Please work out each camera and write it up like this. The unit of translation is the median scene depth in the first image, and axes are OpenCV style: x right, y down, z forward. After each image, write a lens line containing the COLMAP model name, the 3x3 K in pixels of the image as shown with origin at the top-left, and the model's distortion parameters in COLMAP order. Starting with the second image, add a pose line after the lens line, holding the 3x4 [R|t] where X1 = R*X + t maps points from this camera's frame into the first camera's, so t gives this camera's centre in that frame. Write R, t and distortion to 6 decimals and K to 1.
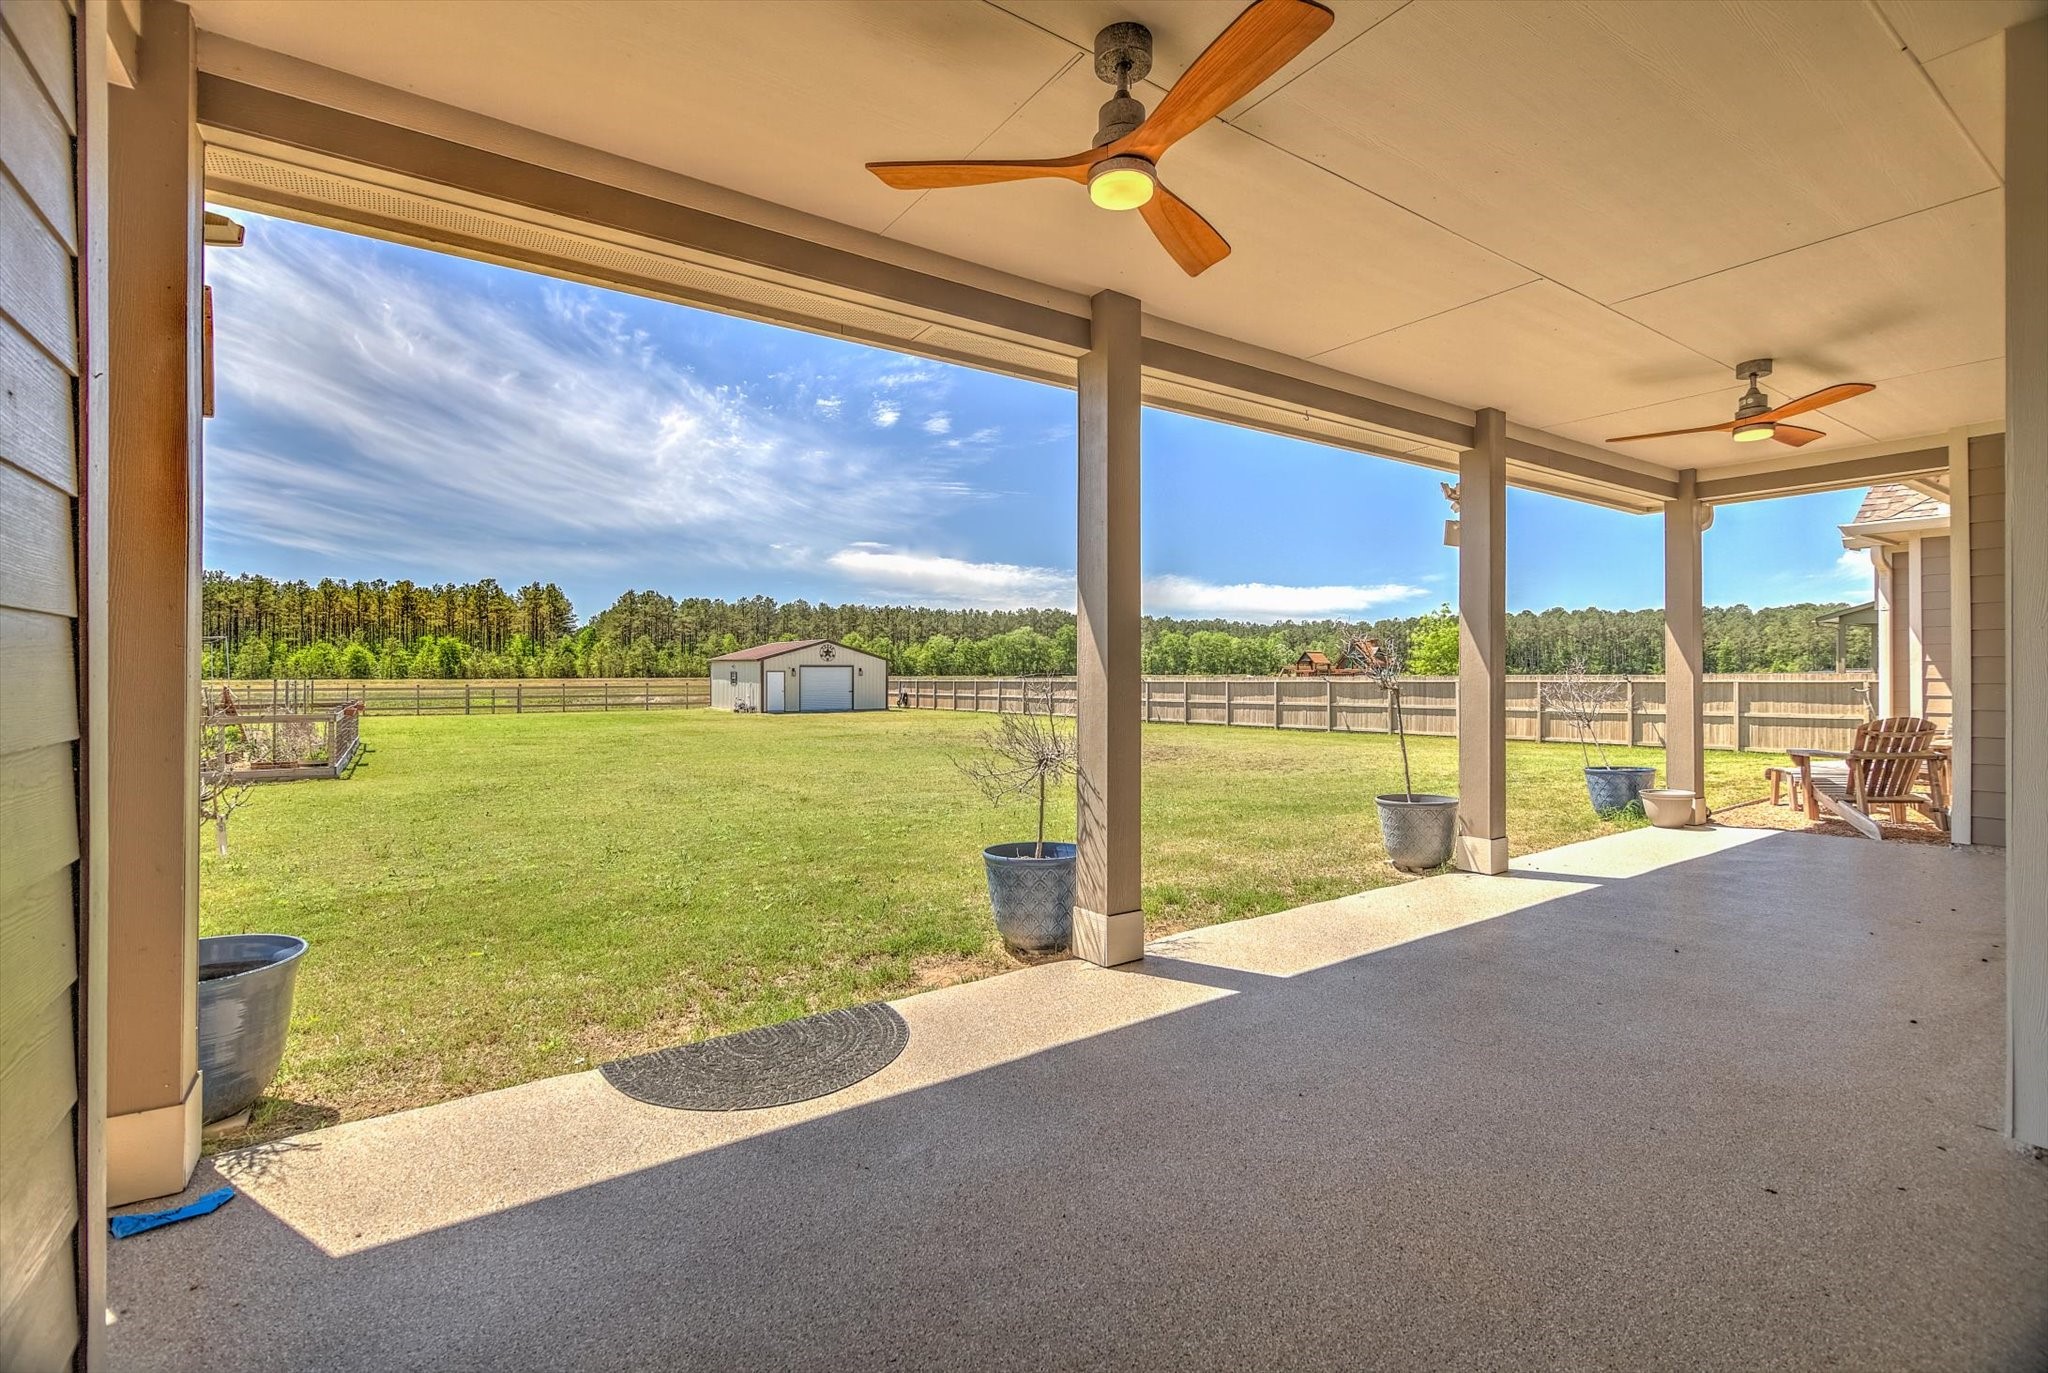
lens RADIAL K [[898.0, 0, 1021.9], [0, 898.0, 674.6], [0, 0, 1]] dist [-0.001264, -0.000413]
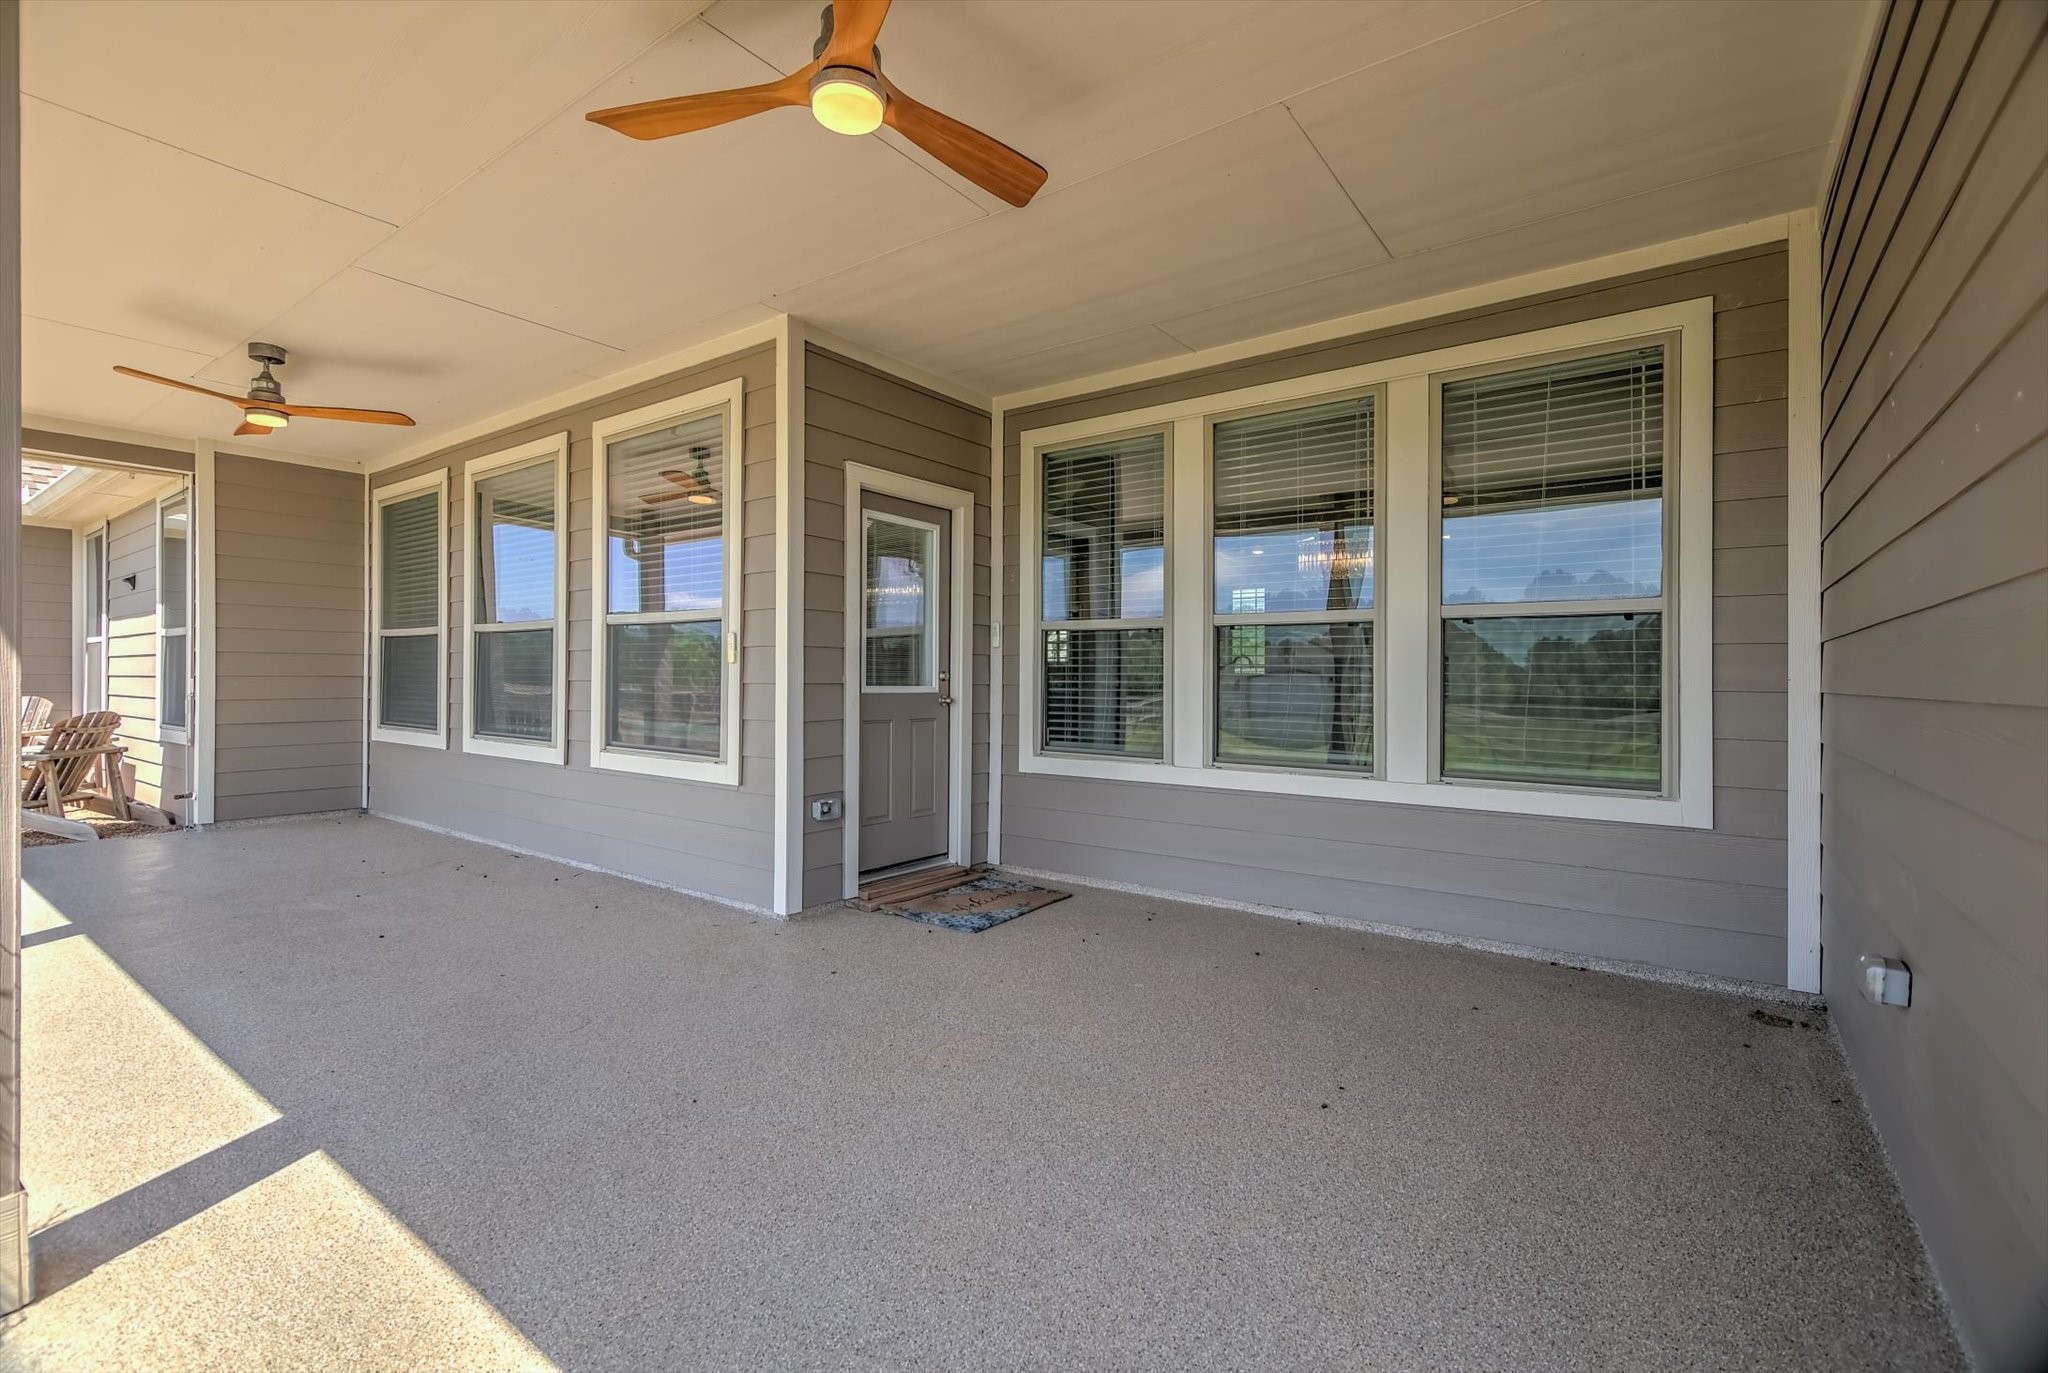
lens RADIAL K [[898.0, 0, 1021.9], [0, 898.0, 674.6], [0, 0, 1]] dist [-0.001264, -0.000413]
pose [[-0.333100, 0.007607, 0.942861, -0.387858], [-0.005430, 0.999935, -0.009986, 0.016464], [-0.942876, -0.008446, -0.333037, 0.557663]]
